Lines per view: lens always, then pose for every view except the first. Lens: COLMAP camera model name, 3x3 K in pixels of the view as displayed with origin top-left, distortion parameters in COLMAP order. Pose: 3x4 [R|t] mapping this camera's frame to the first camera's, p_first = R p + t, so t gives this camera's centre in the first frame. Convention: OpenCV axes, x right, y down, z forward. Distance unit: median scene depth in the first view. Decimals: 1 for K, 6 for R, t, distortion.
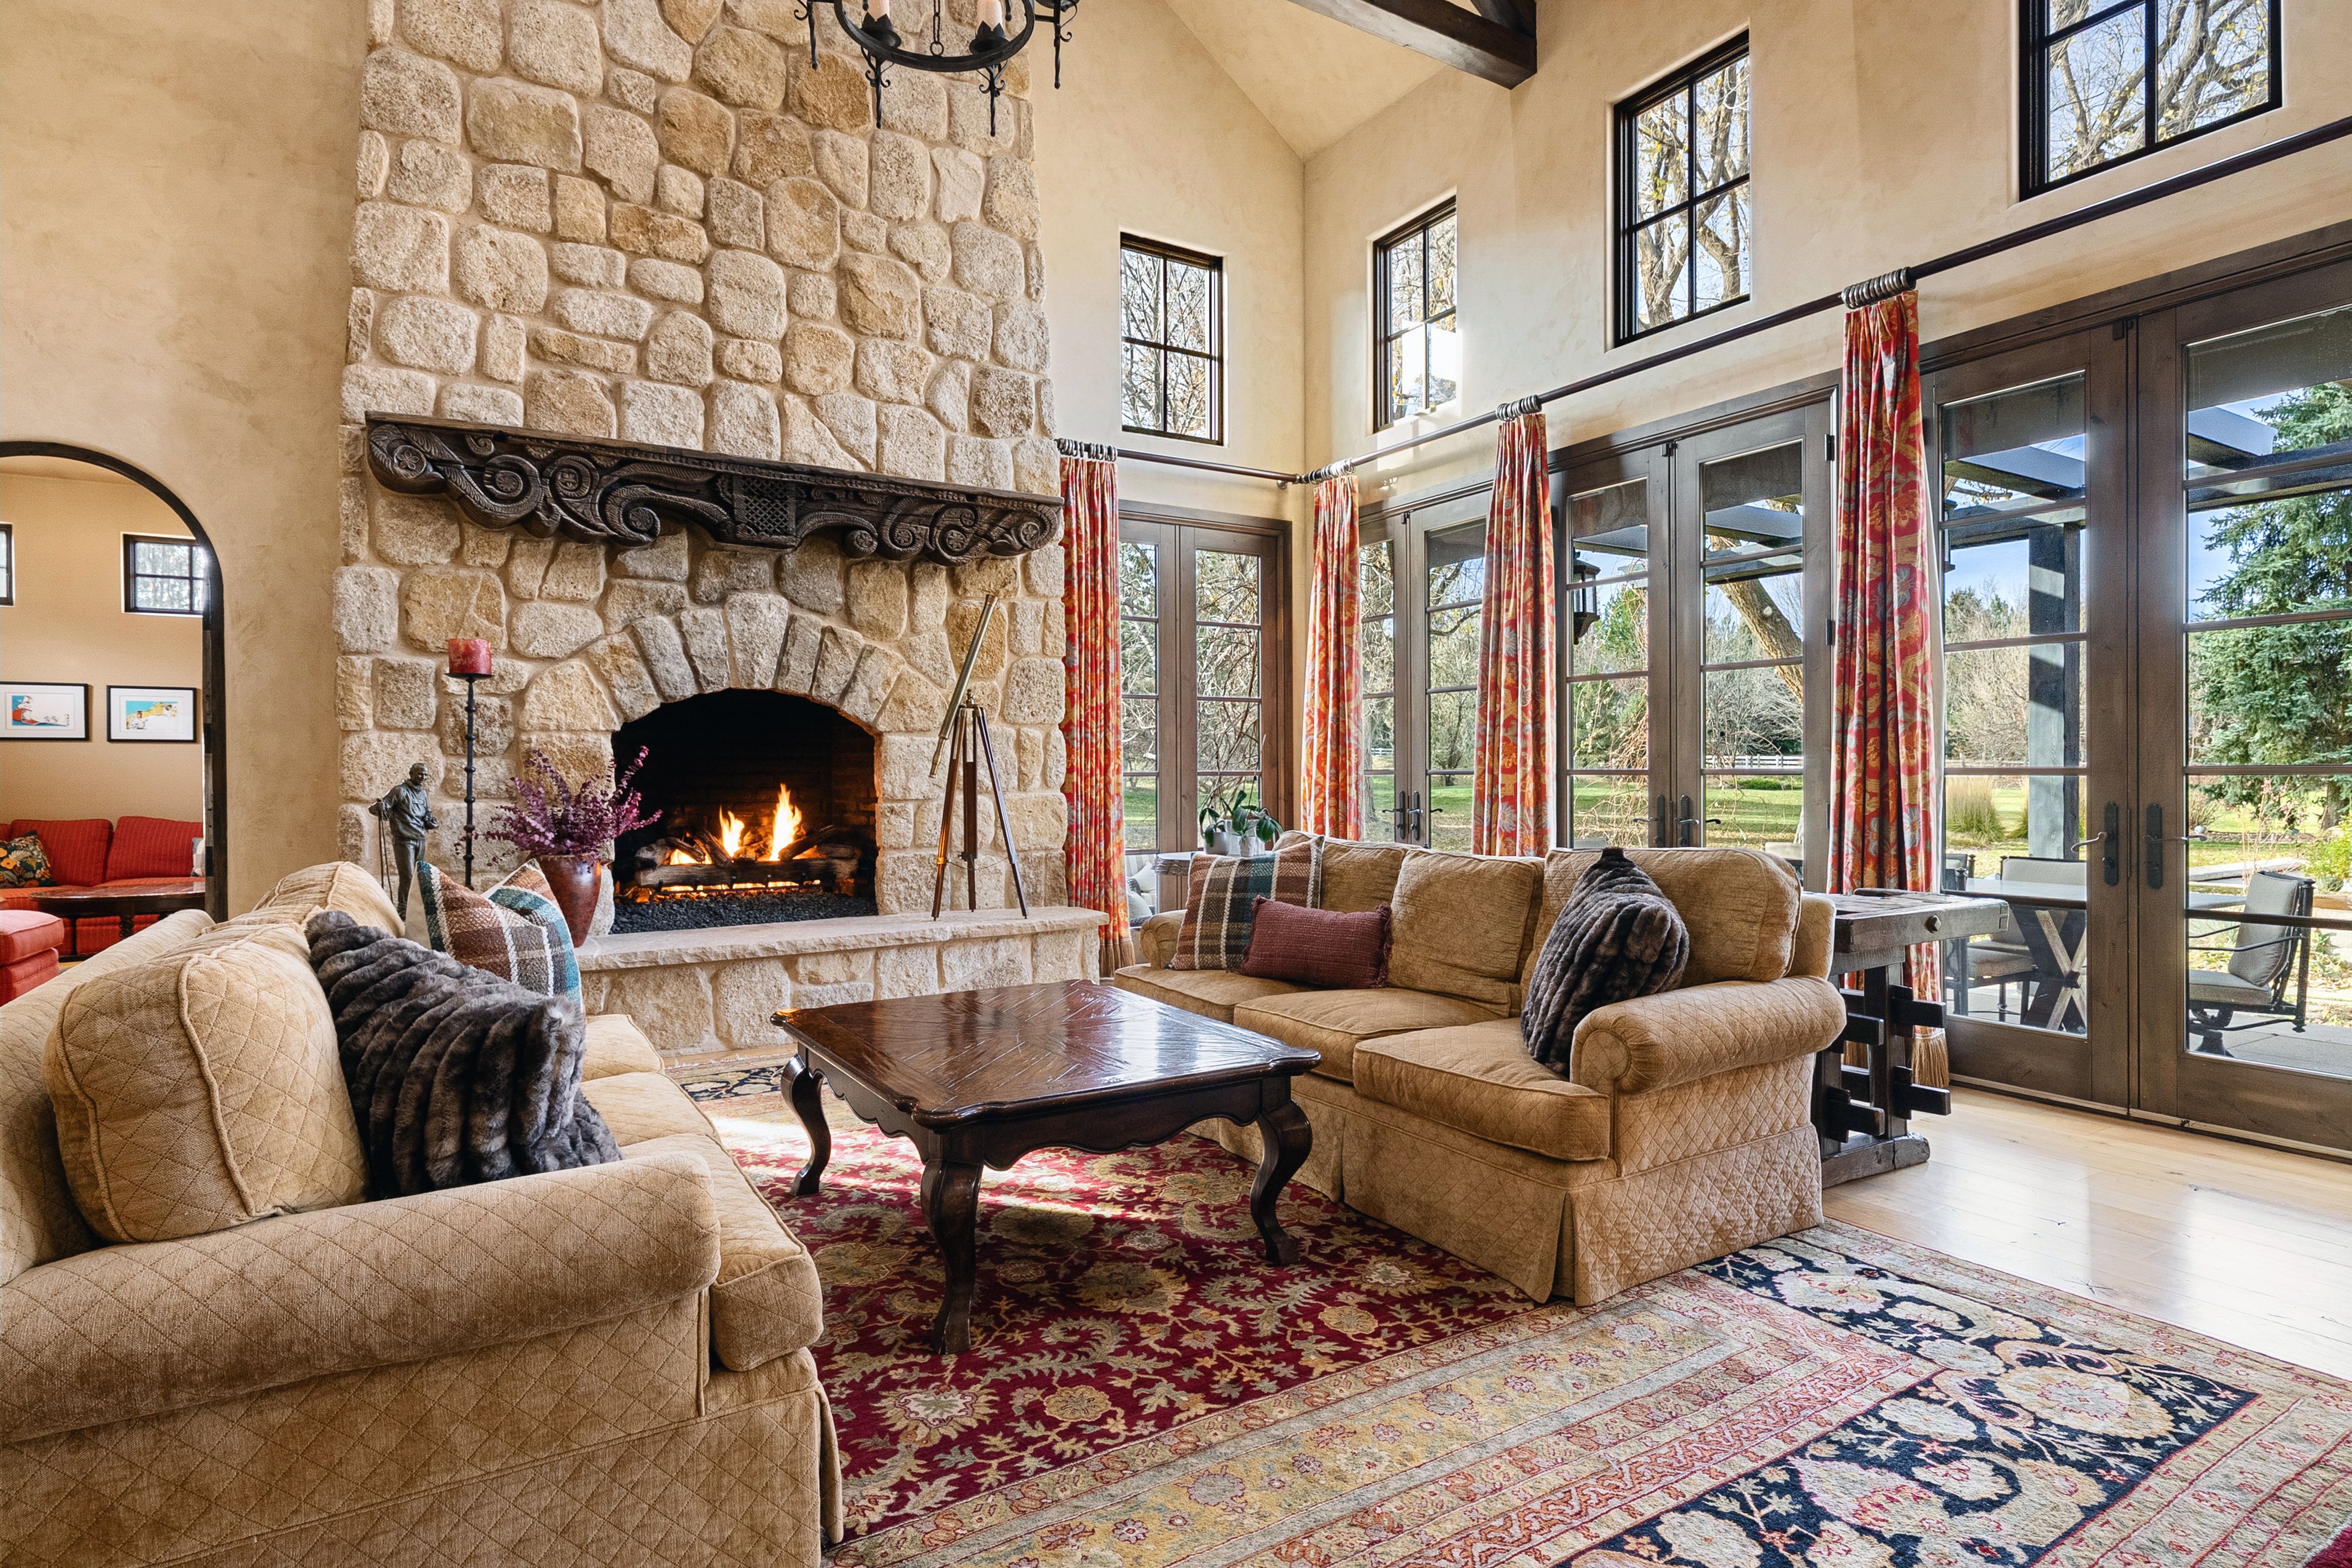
lens RADIAL K [[1260.0, 0, 1206.6], [0, 1260.0, 780.2], [0, 0, 1]] dist [0.003038, -0.003728]
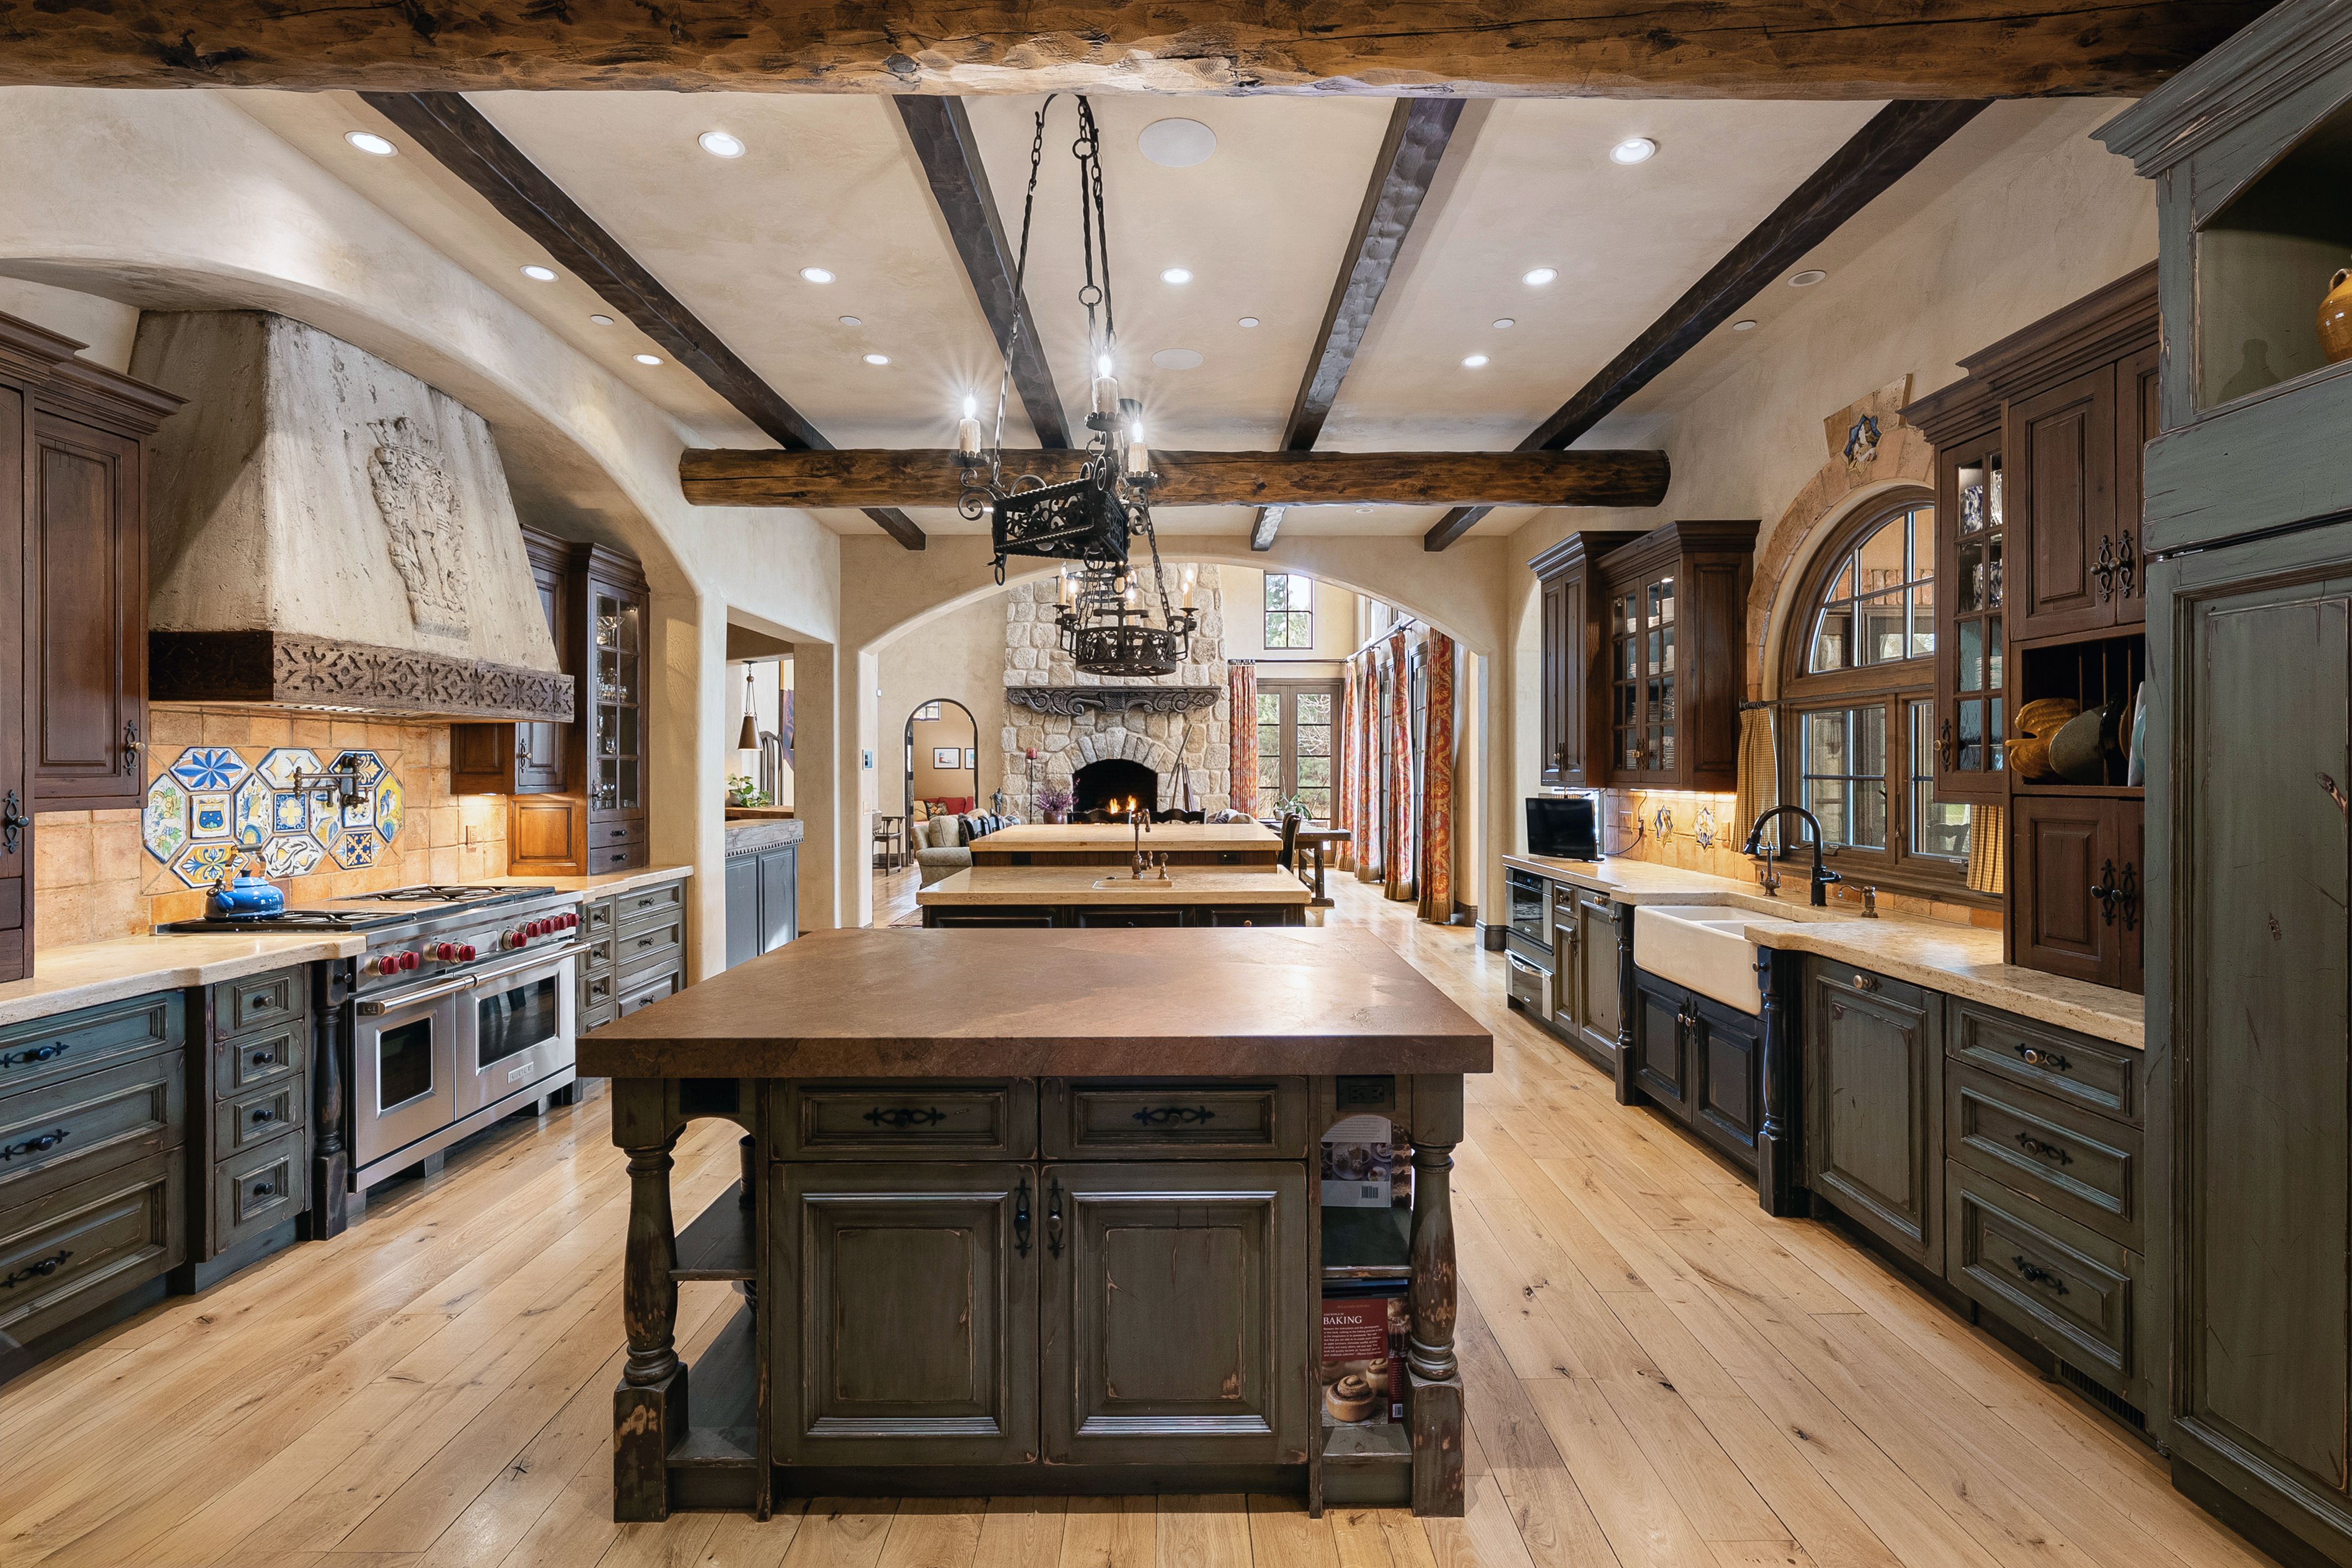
lens RADIAL K [[1039.4, 0, 1187.3], [0, 1039.4, 769.5], [0, 0, 1]] dist [-0.004348, -0.001197]
pose [[0.855219, 0.003739, -0.518253, 1.105647], [-0.006402, 0.999974, -0.003349, -0.040604], [0.518227, 0.006182, 0.855221, -1.066859]]
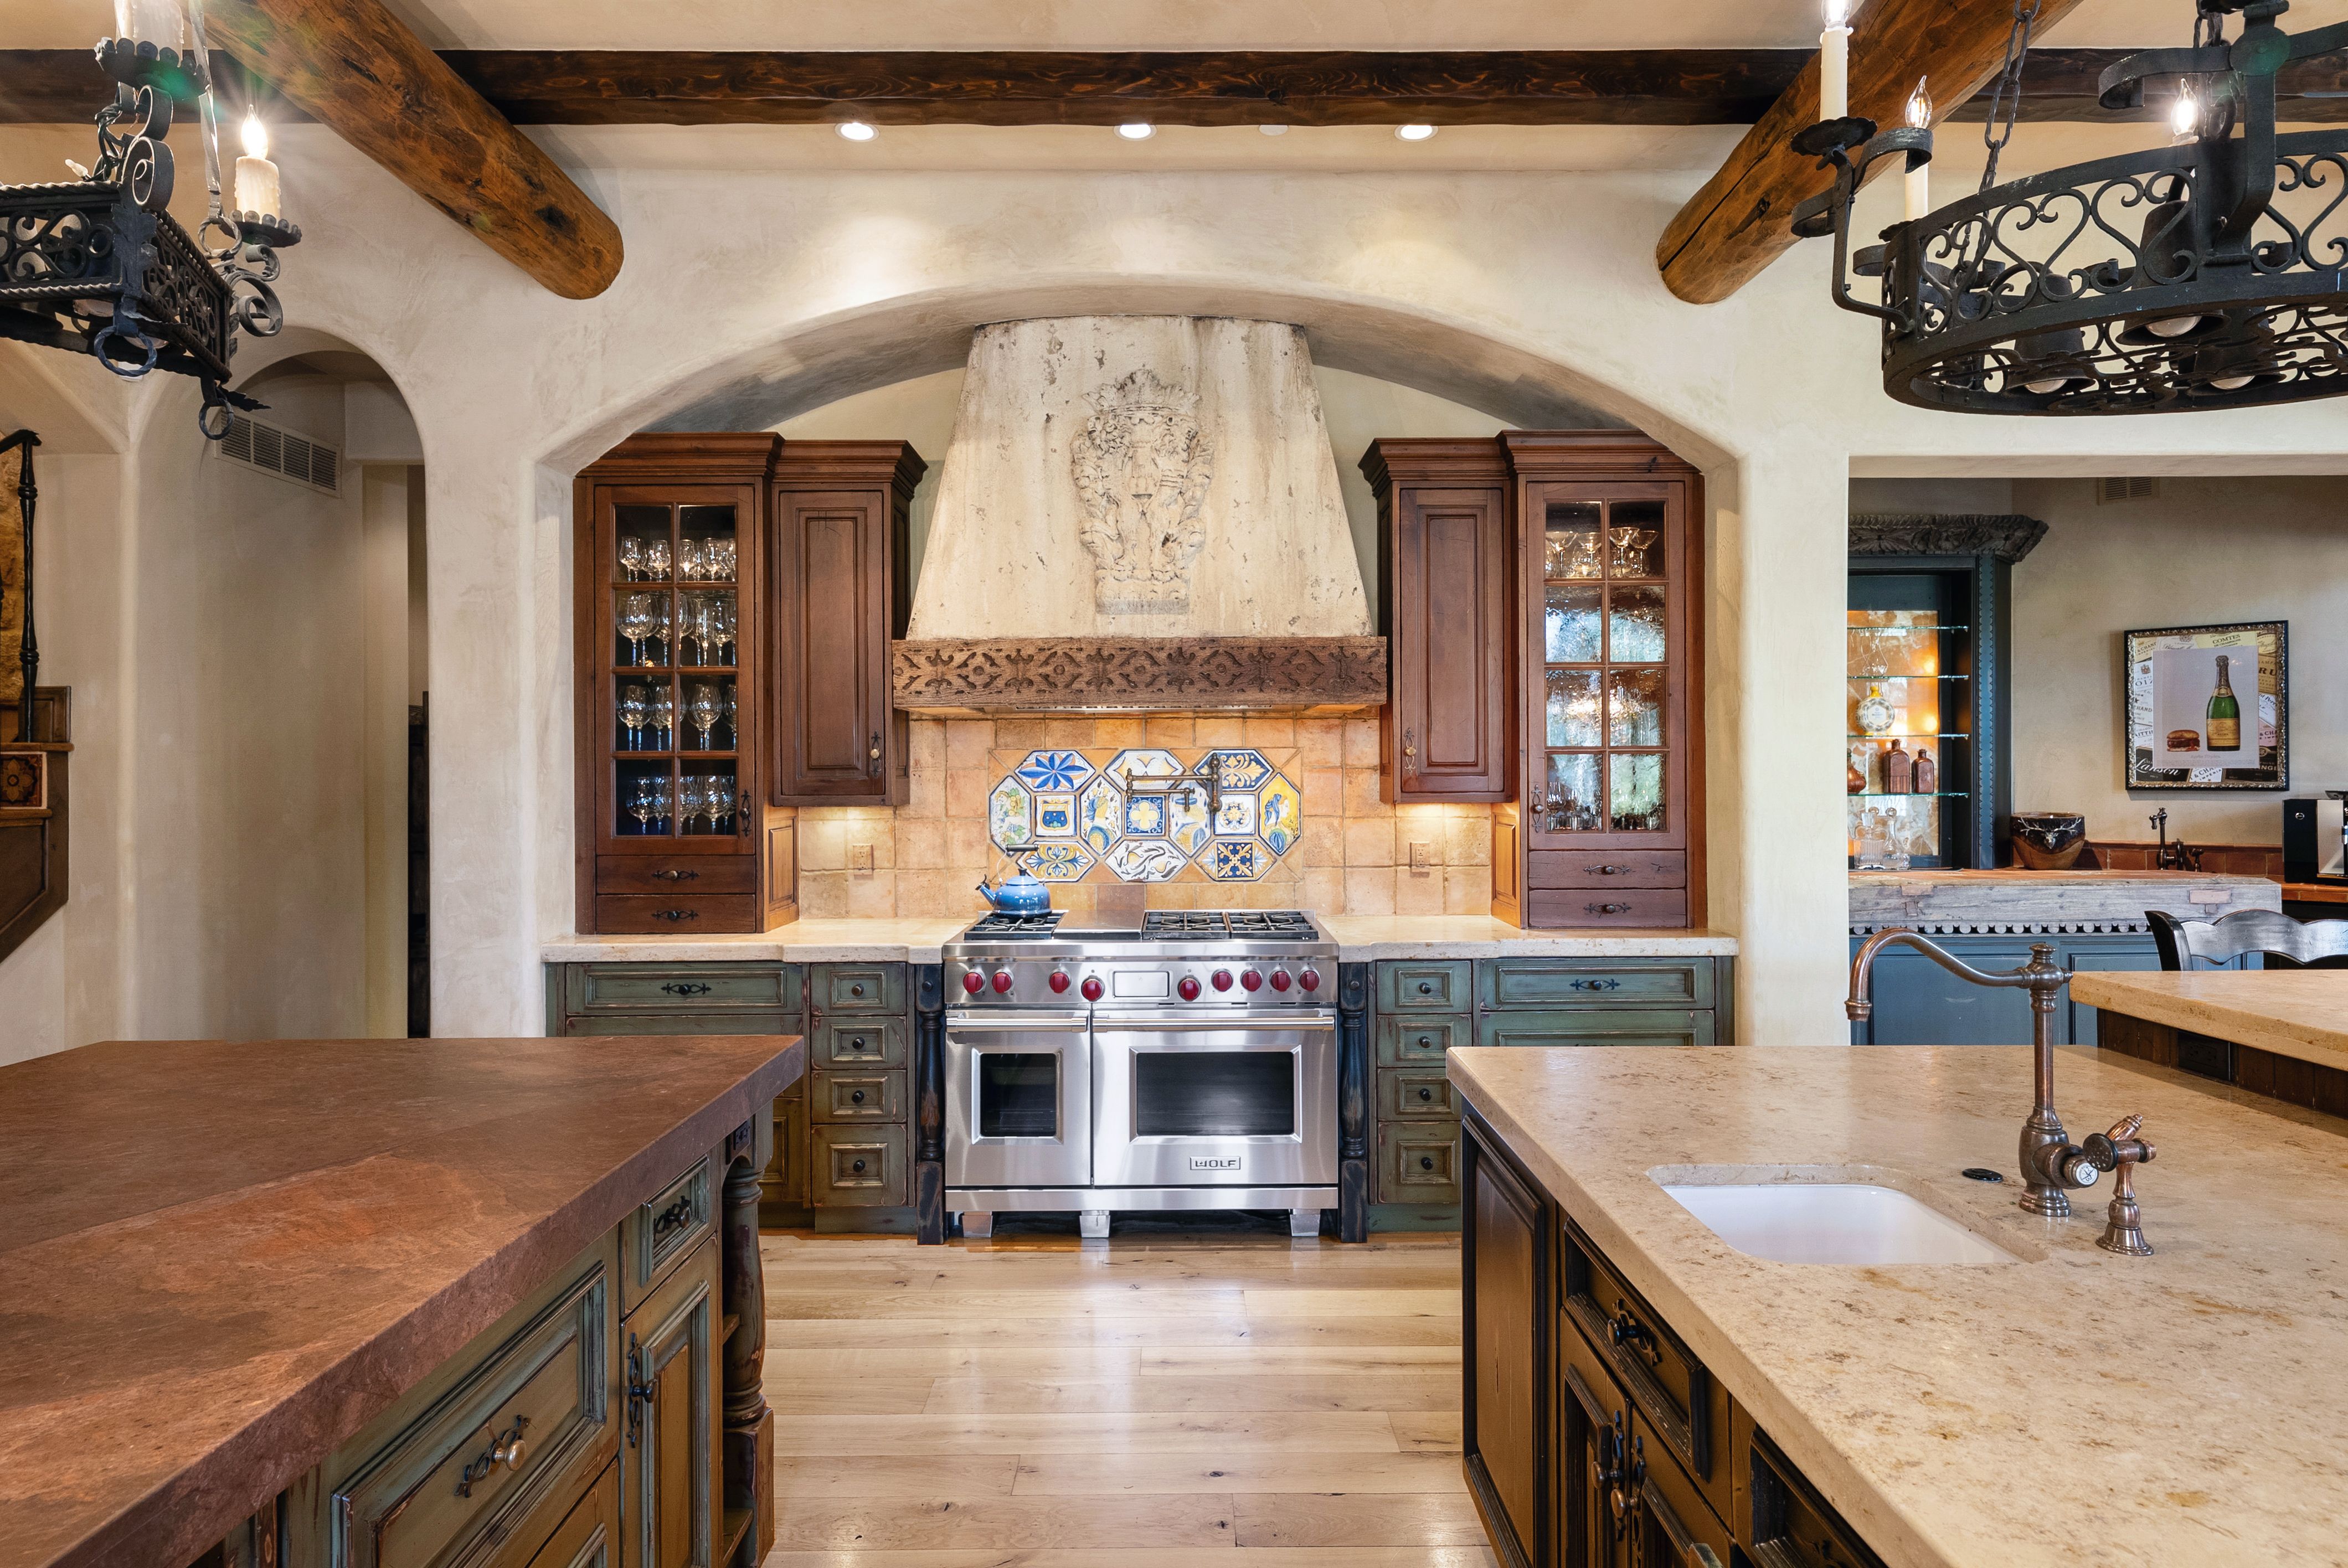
lens RADIAL K [[1303.9, 0, 1190.5], [0, 1303.9, 769.1], [0, 0, 1]] dist [-0.000192, -0.000154]
pose [[-0.520625, 0.006410, -0.853761, 0.940681], [0.002107, 0.999978, 0.006223, -0.045484], [0.853783, 0.001441, -0.520627, -0.336058]]
